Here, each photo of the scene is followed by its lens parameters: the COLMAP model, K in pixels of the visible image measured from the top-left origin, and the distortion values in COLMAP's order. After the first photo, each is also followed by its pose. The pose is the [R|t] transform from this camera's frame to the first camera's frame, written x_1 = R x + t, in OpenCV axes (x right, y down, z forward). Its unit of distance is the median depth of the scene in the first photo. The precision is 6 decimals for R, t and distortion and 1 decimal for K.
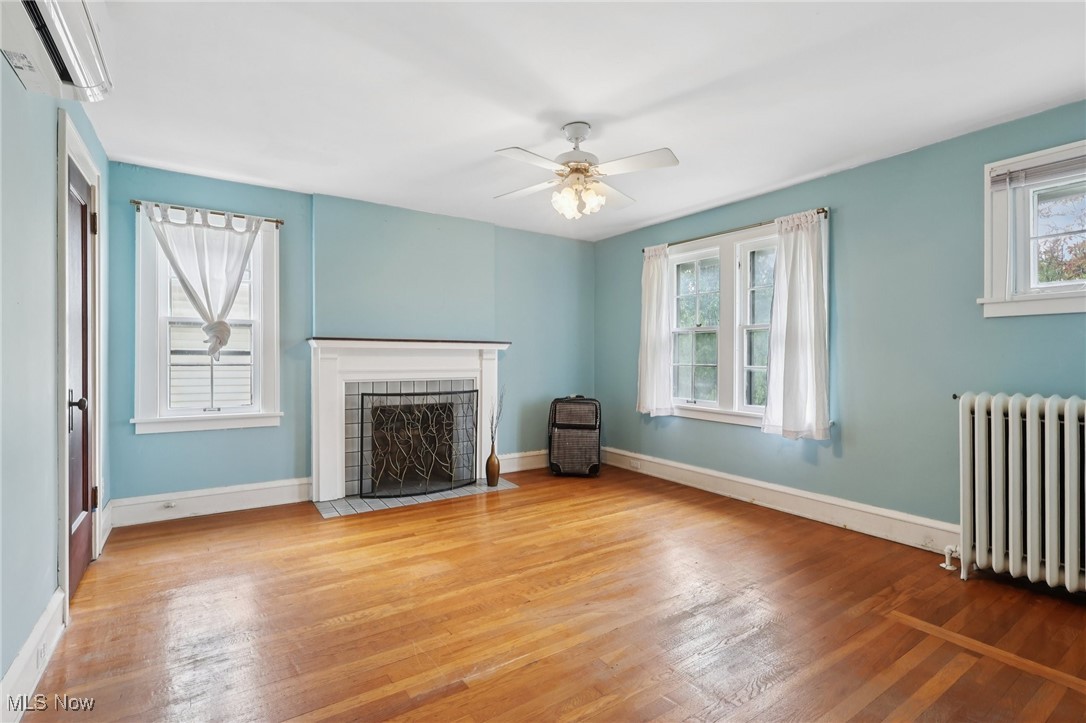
lens RADIAL K [[506.4, 0, 540.3], [0, 506.4, 361.1], [0, 0, 1]] dist [-0.003260, -0.000140]
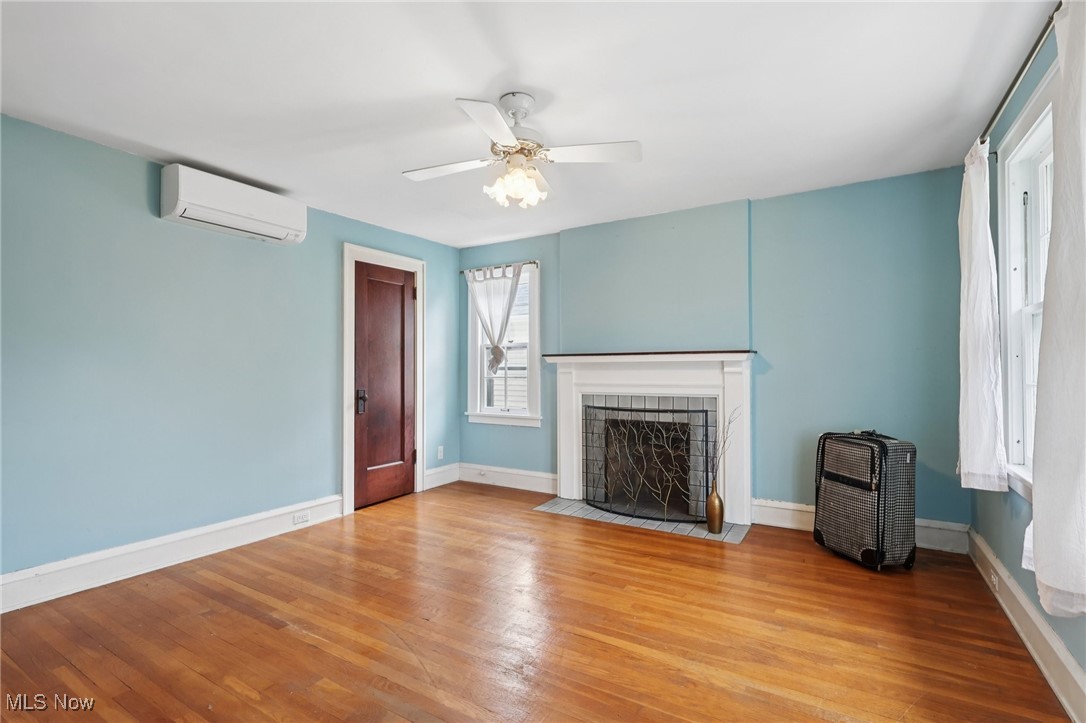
lens RADIAL K [[506.4, 0, 540.3], [0, 506.4, 361.1], [0, 0, 1]] dist [-0.003260, -0.000140]
pose [[0.416335, -0.022278, -0.908938, 0.612950], [-0.001829, 0.999677, -0.025340, -0.001873], [0.909209, 0.012212, 0.416160, 0.494423]]
